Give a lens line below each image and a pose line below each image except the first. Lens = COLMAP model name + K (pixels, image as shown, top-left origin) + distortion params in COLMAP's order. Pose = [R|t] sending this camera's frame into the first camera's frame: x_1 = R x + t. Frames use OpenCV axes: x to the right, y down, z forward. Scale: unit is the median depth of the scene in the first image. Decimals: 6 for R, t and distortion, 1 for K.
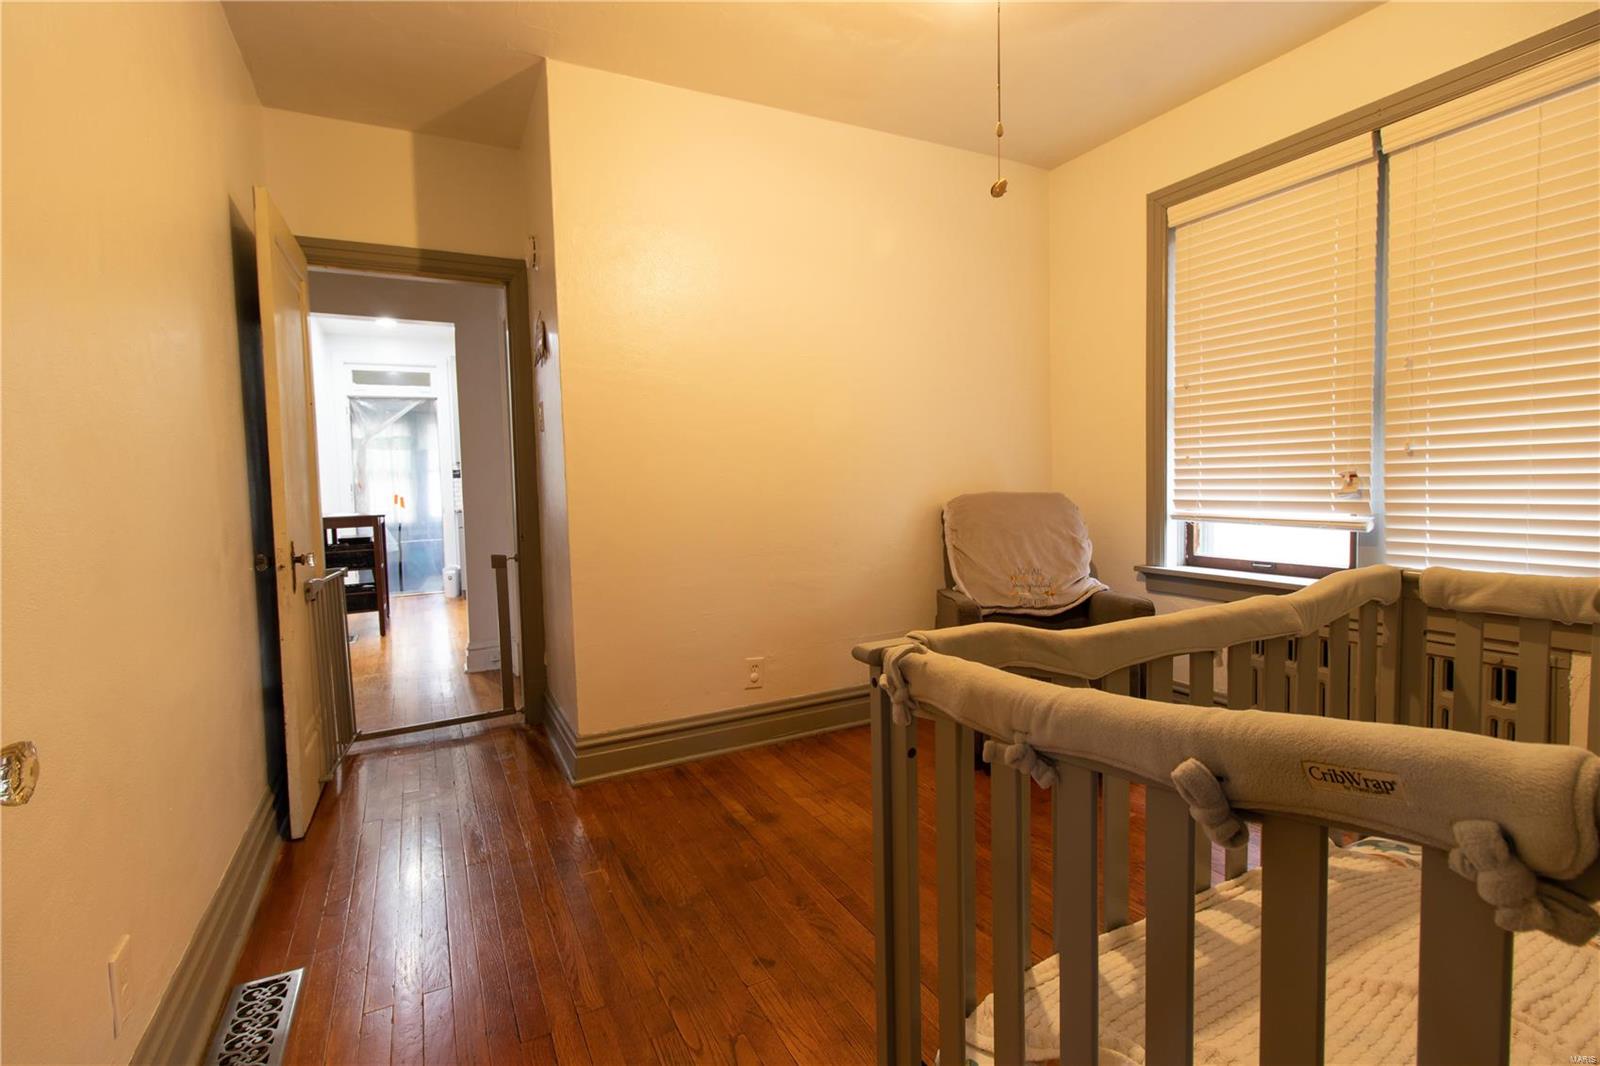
lens RADIAL K [[747.3, 0, 802.0], [0, 747.3, 519.5], [0, 0, 1]] dist [0.002213, 0.000186]
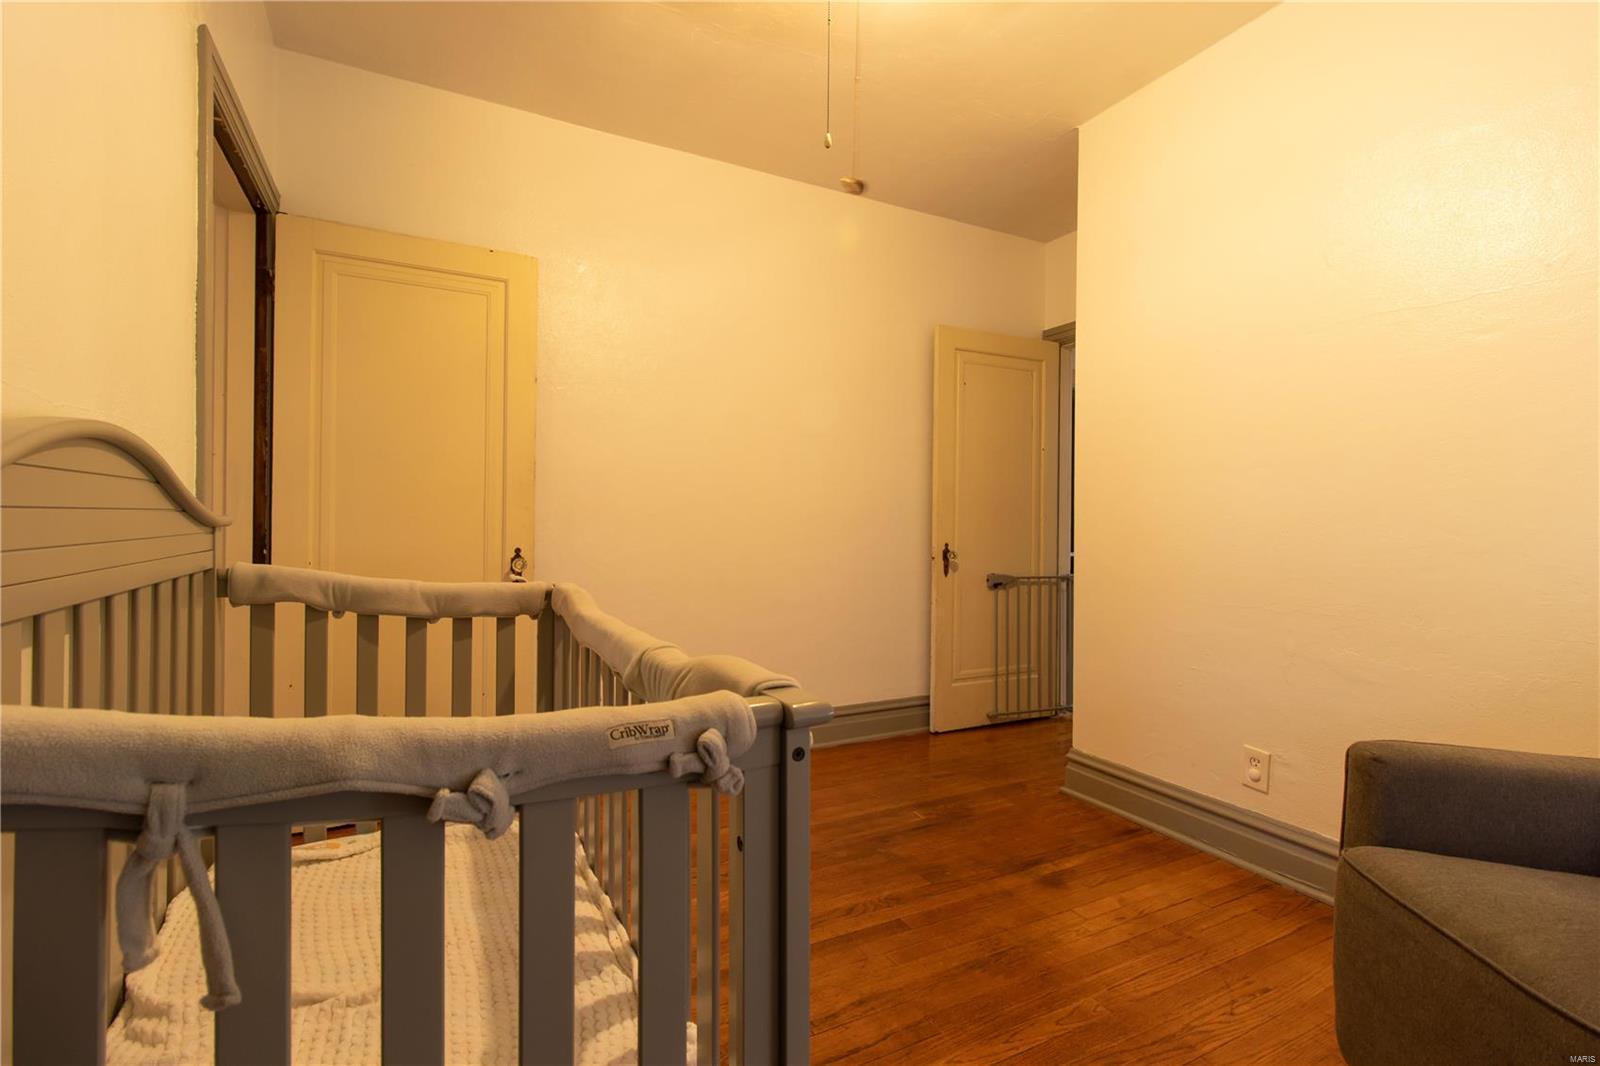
lens RADIAL K [[747.3, 0, 802.0], [0, 747.3, 519.5], [0, 0, 1]] dist [0.002213, 0.000186]
pose [[-0.011371, 0.020928, -0.999716, 0.672584], [-0.065837, 0.997596, 0.021633, -0.026493], [0.997766, 0.066065, -0.009966, 0.543976]]
